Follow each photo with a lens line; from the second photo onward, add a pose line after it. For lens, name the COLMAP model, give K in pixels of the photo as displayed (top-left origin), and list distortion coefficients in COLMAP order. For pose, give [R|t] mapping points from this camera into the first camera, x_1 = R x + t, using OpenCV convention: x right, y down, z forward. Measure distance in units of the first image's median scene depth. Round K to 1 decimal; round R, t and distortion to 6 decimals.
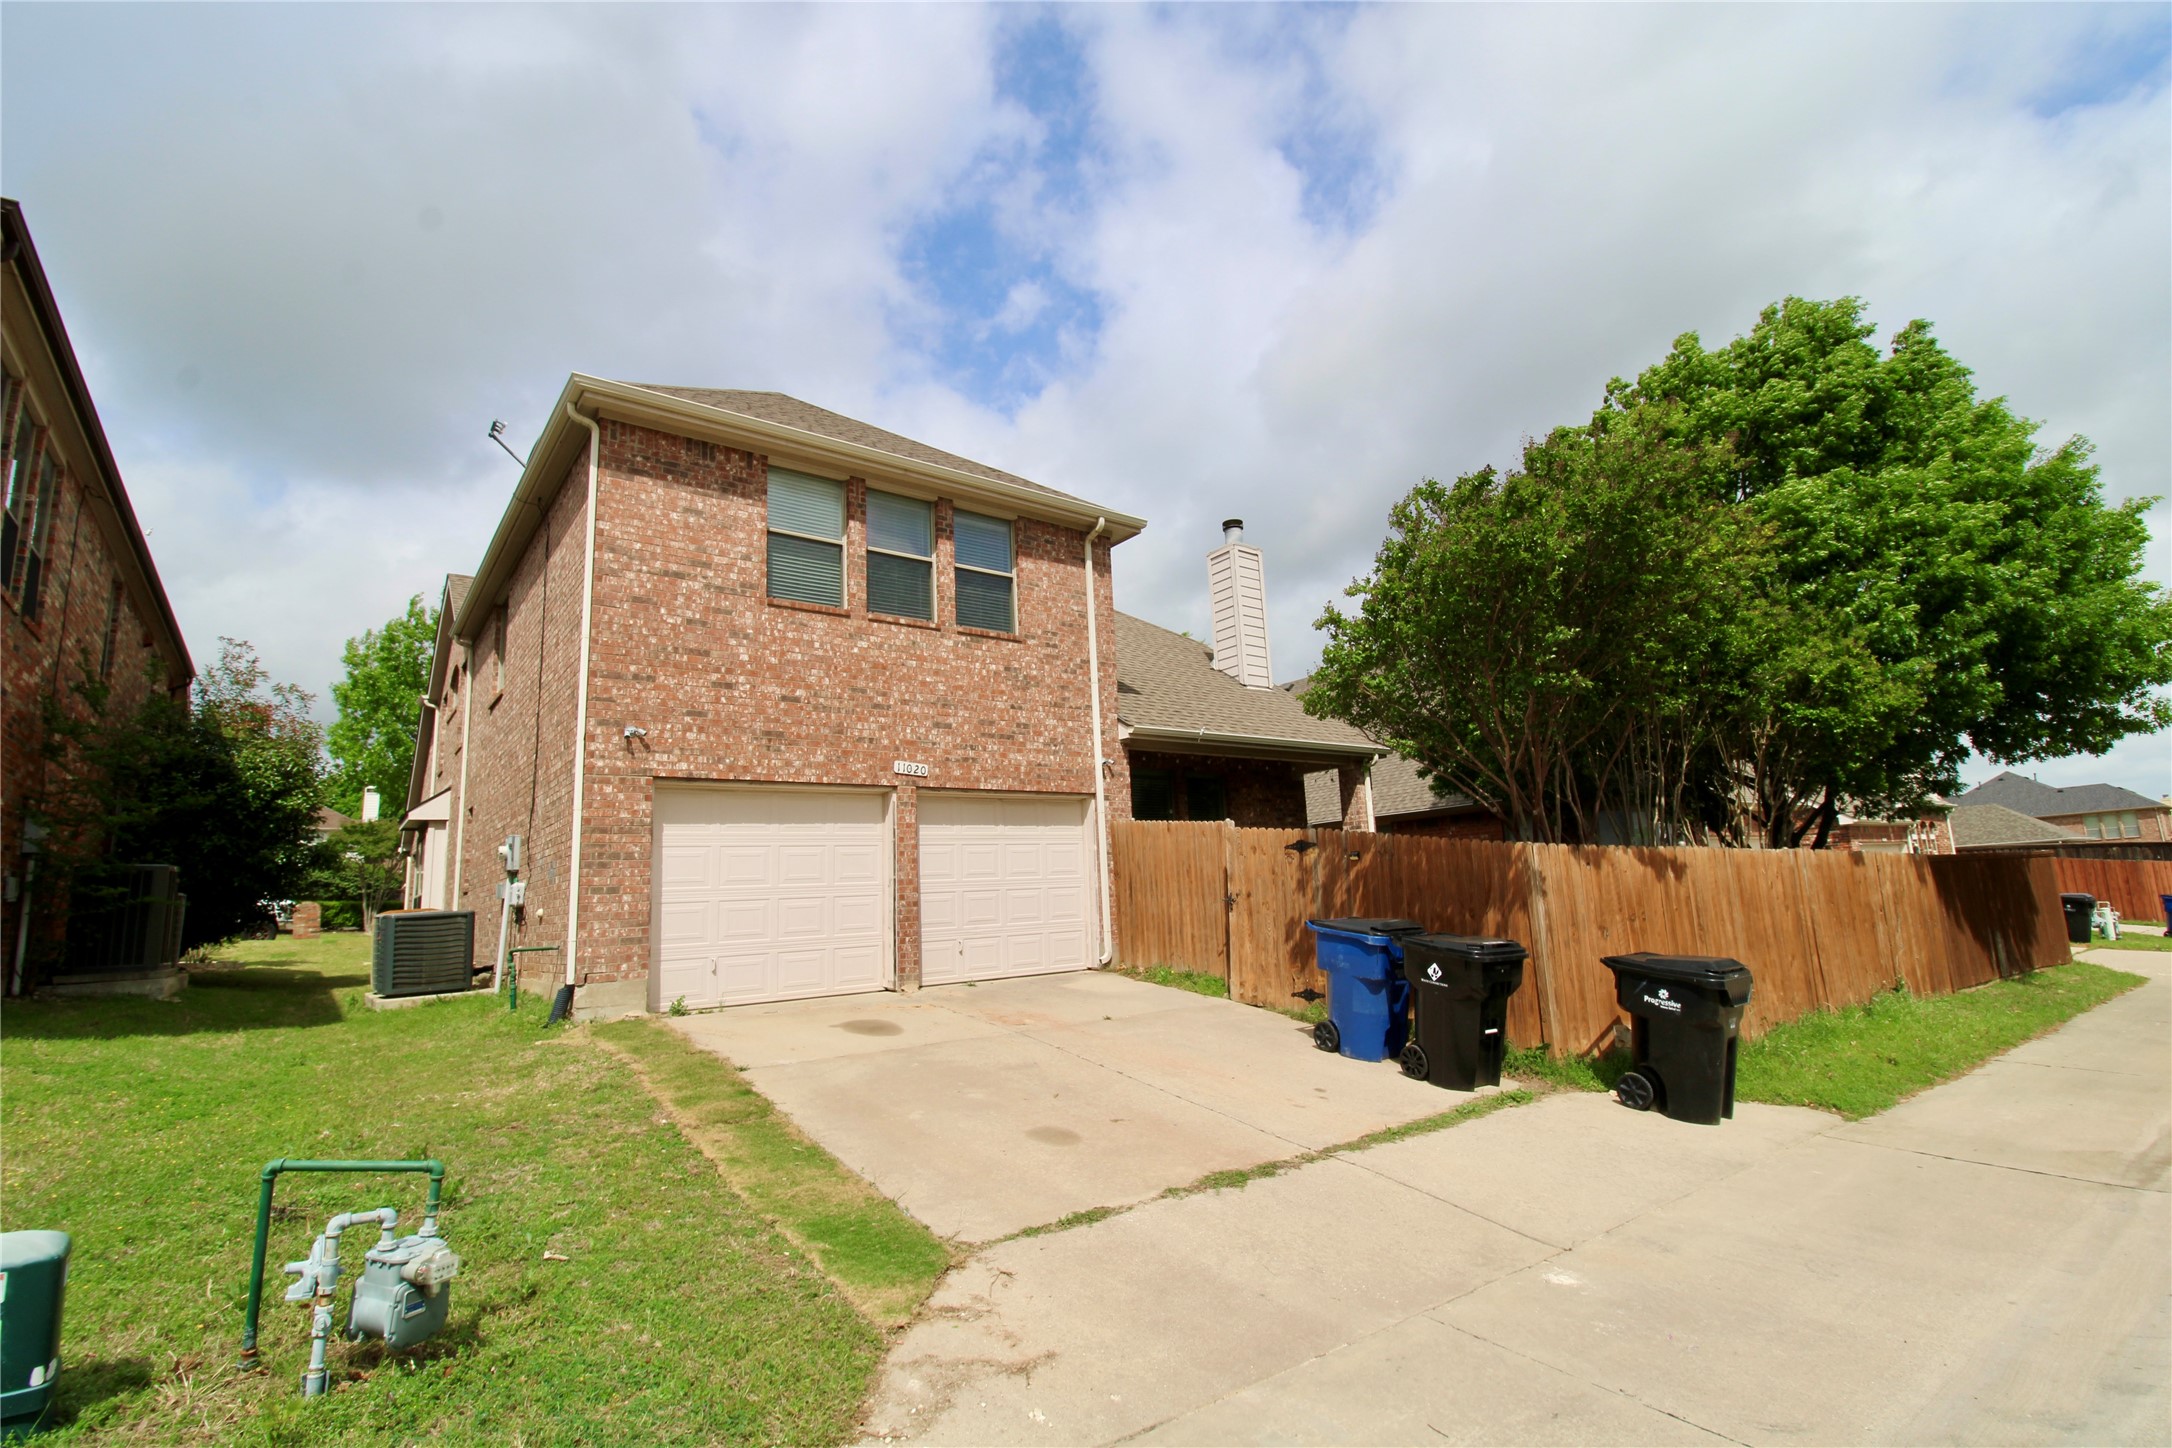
lens RADIAL K [[1011.3, 0, 1086.4], [0, 1011.3, 721.9], [0, 0, 1]] dist [-0.004936, -0.000843]
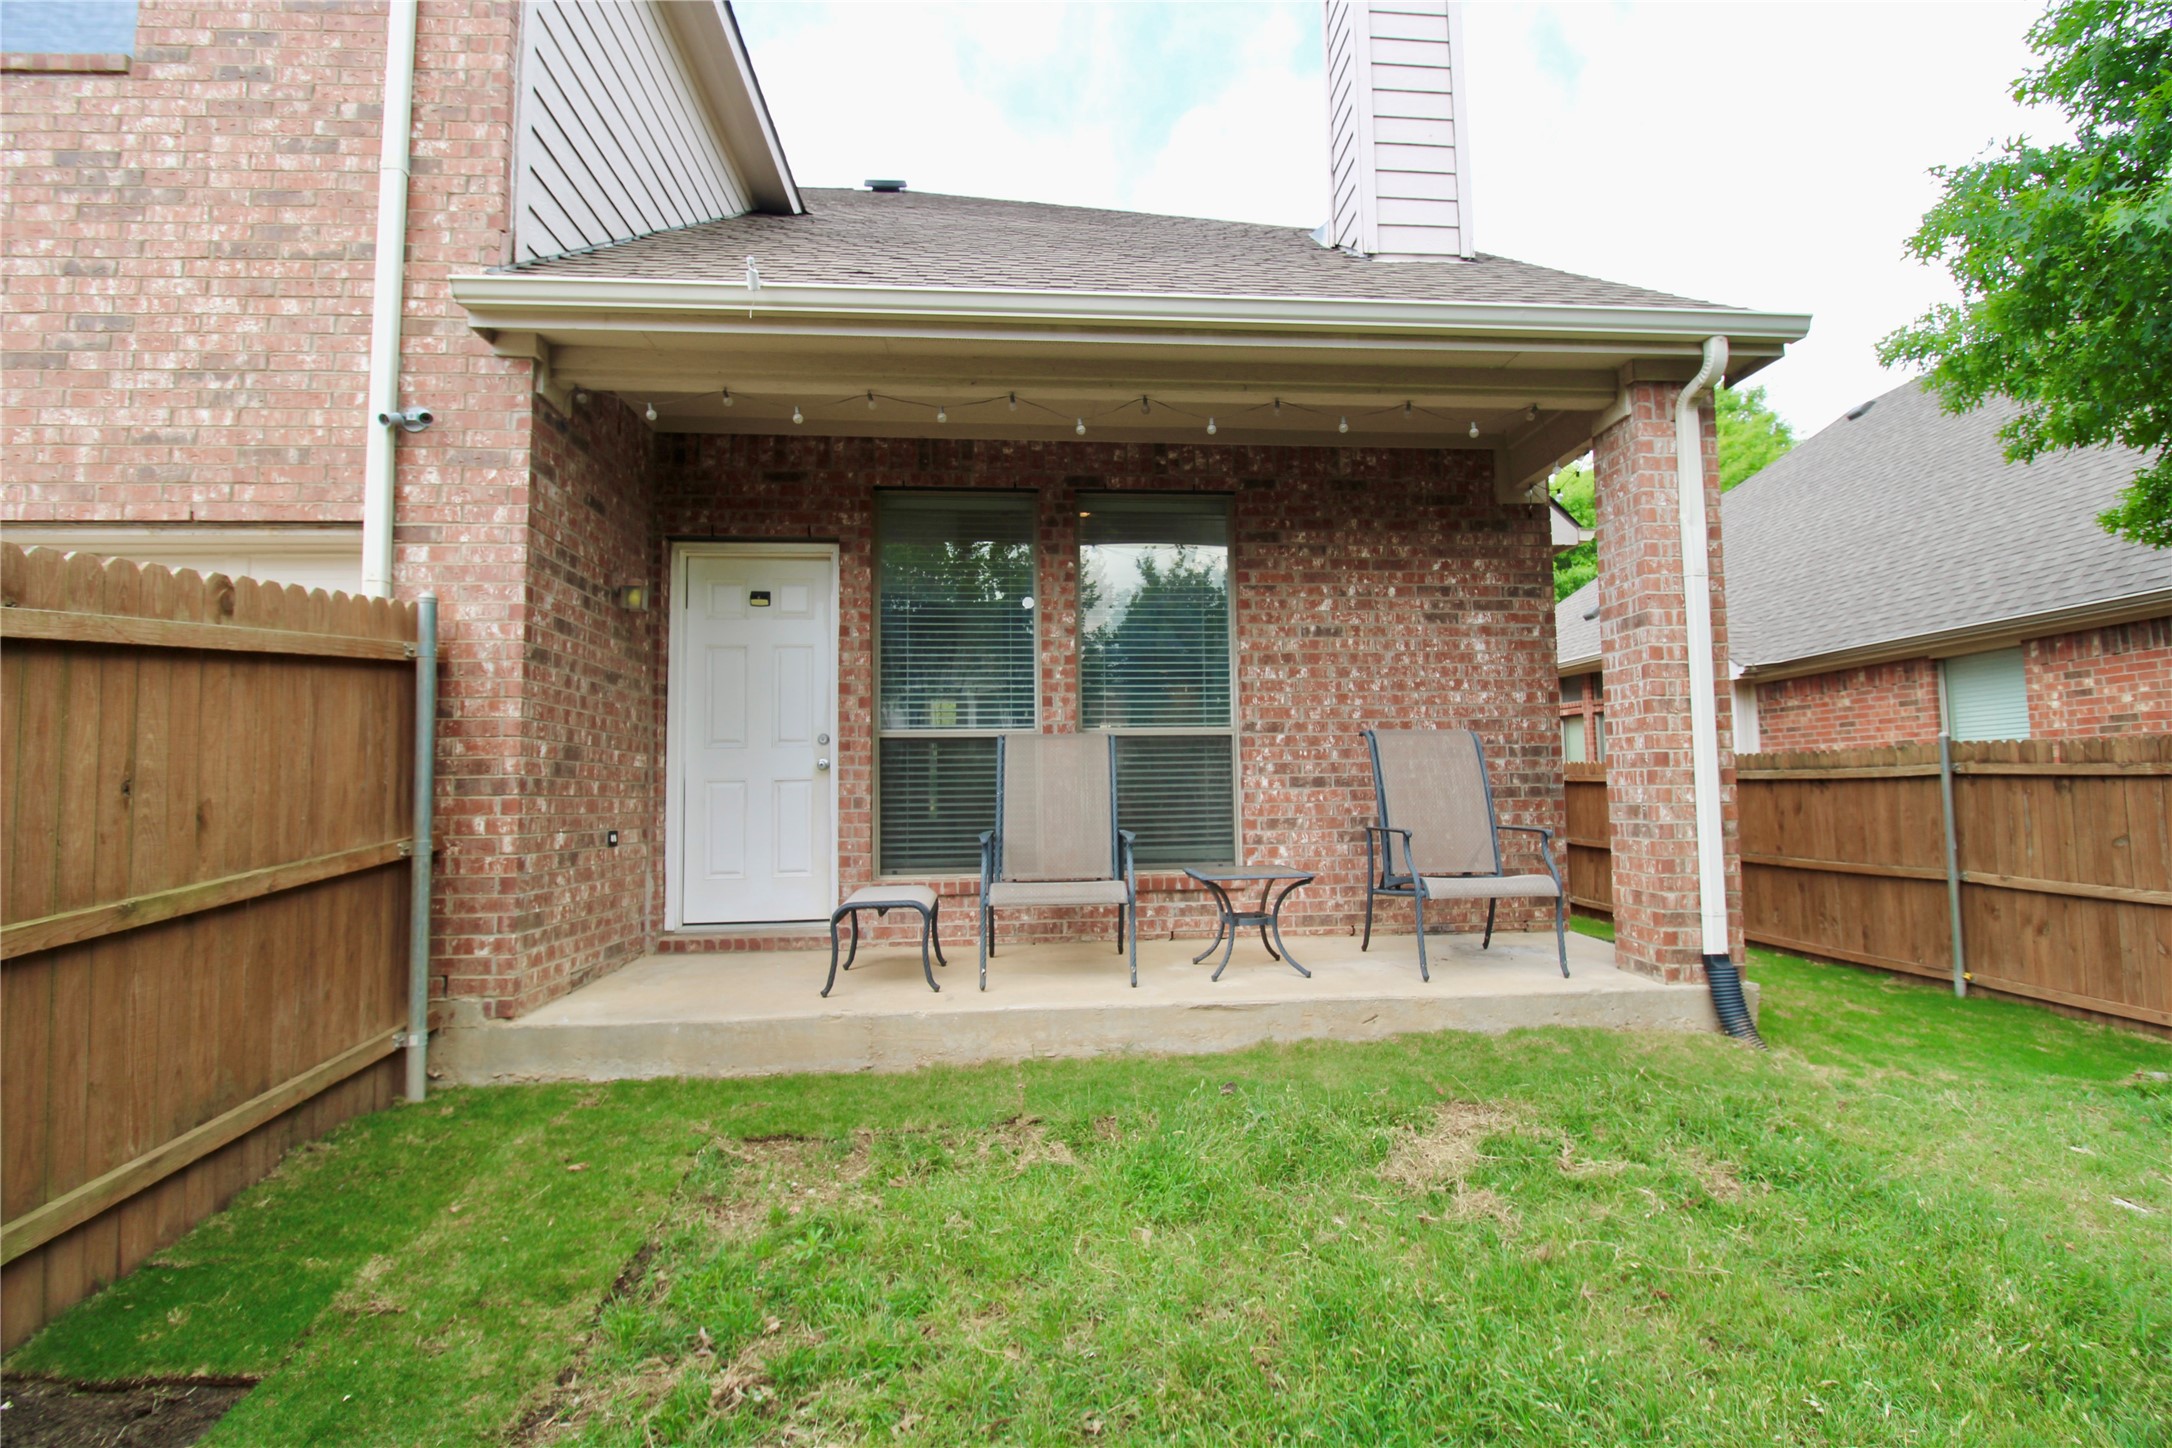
lens RADIAL K [[1011.3, 0, 1087.0], [0, 1011.3, 724.5], [0, 0, 1]] dist [-0.004936, -0.000843]
pose [[0.837593, -0.009657, -0.546210, 0.373743], [0.073171, 0.992818, 0.094652, 0.123158], [0.541373, -0.119246, 0.832284, 0.877452]]
